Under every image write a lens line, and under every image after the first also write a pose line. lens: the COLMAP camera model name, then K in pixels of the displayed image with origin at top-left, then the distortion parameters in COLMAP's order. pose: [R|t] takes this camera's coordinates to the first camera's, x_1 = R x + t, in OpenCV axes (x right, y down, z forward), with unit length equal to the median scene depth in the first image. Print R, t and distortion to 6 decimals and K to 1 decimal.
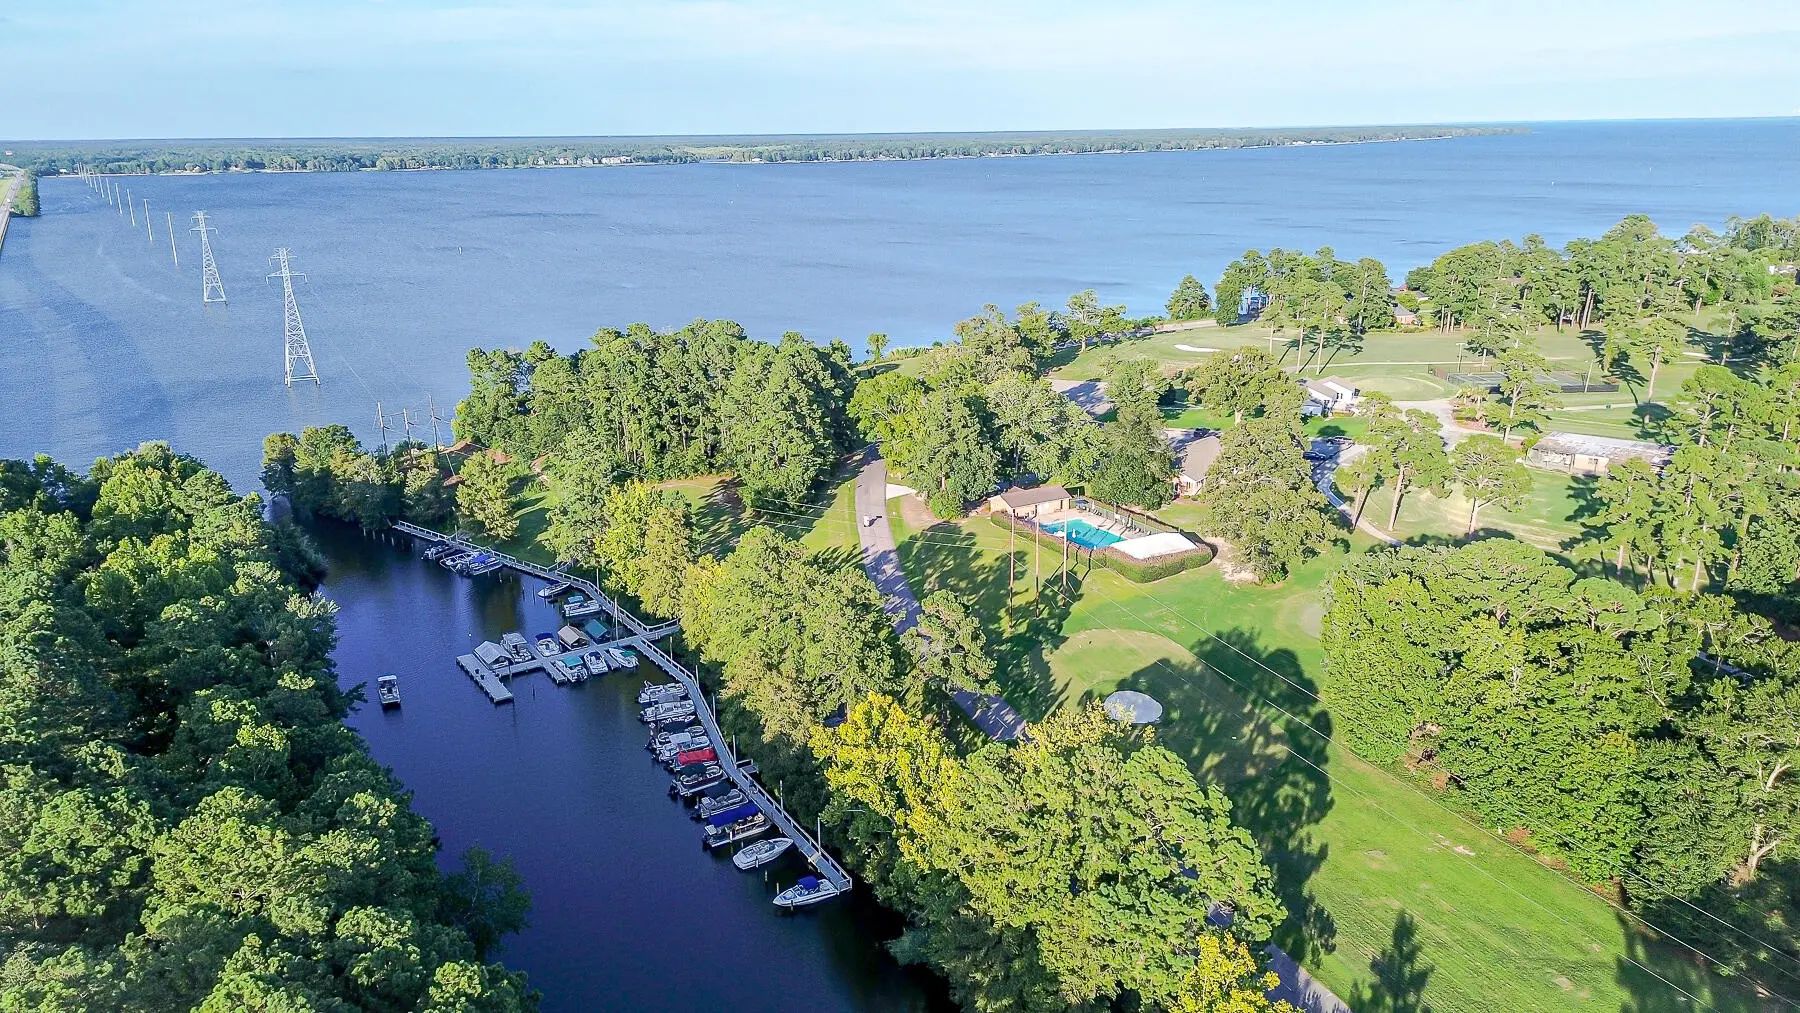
lens RADIAL K [[1298.5, 0, 900.0], [0, 1298.5, 506.5], [0, 0, 1]] dist [0.056080, -0.000229]
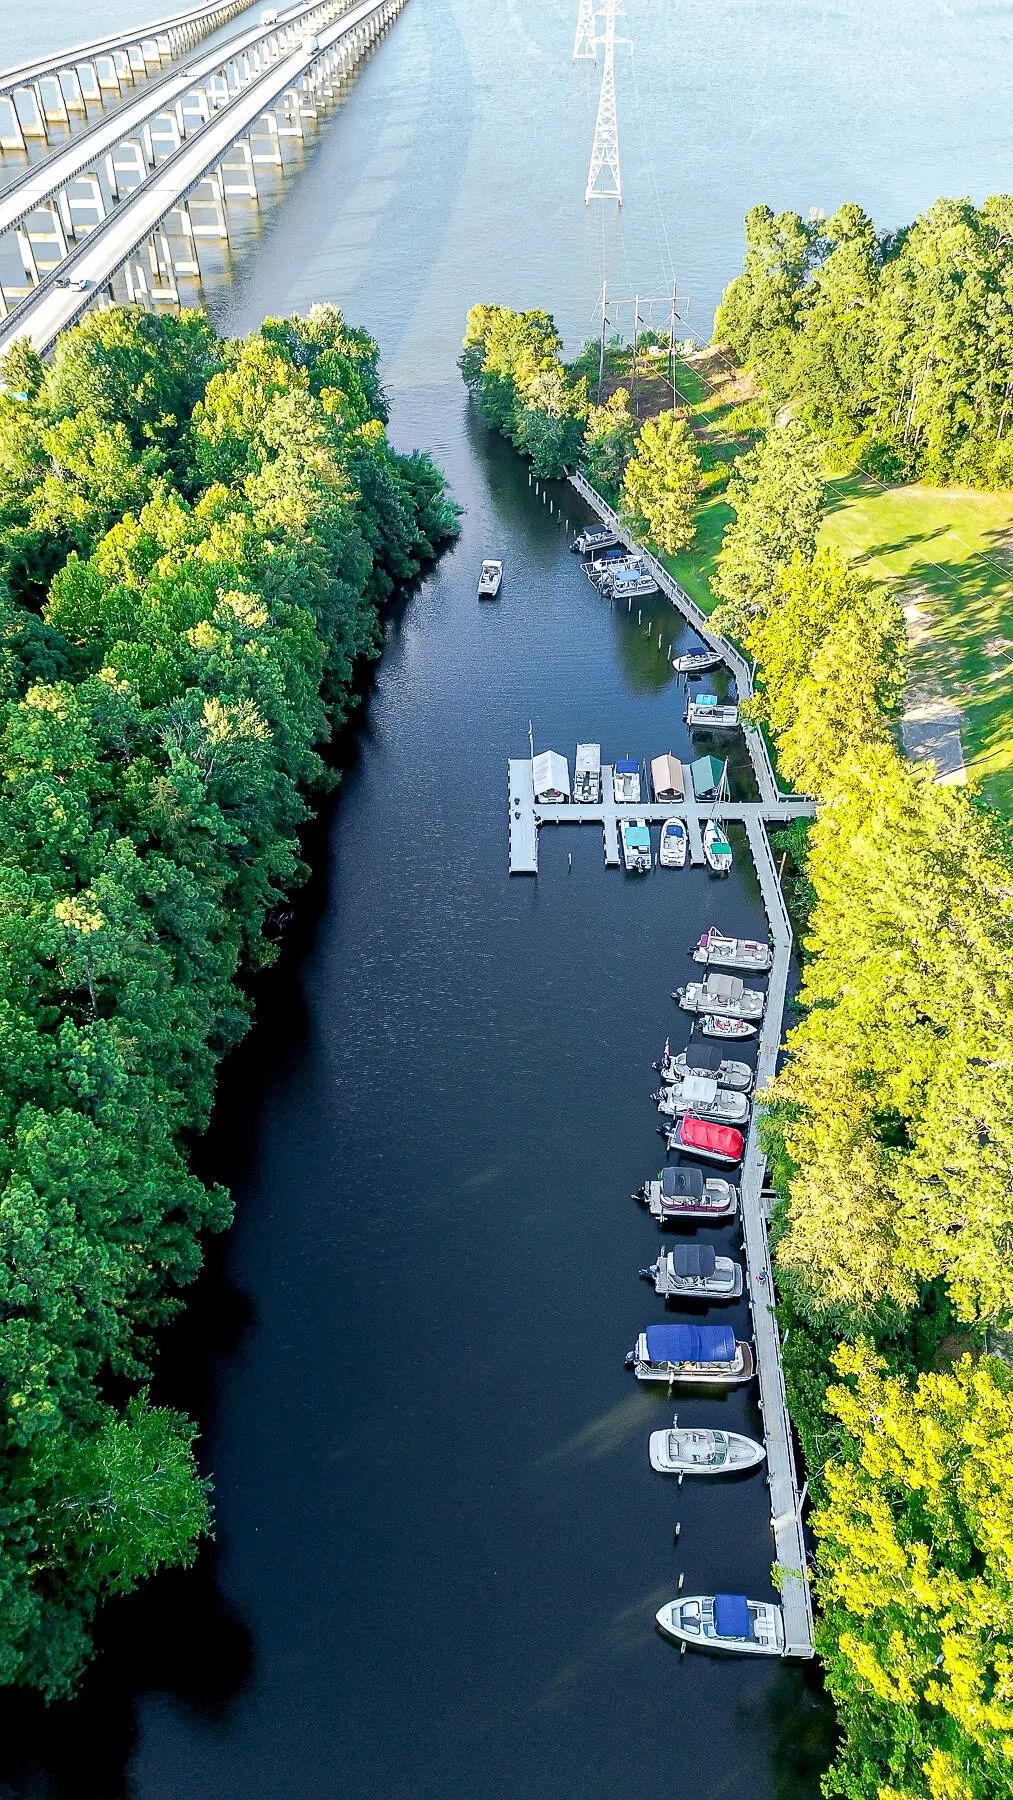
lens RADIAL K [[1298.5, 0, 506.5], [0, 1298.5, 900.0], [0, 0, 1]] dist [0.056080, -0.000229]
pose [[0.832598, 0.363015, -0.418331, -0.013536], [-0.165866, 0.884029, 0.437014, -0.089534], [0.528459, -0.294470, 0.796253, 0.300843]]
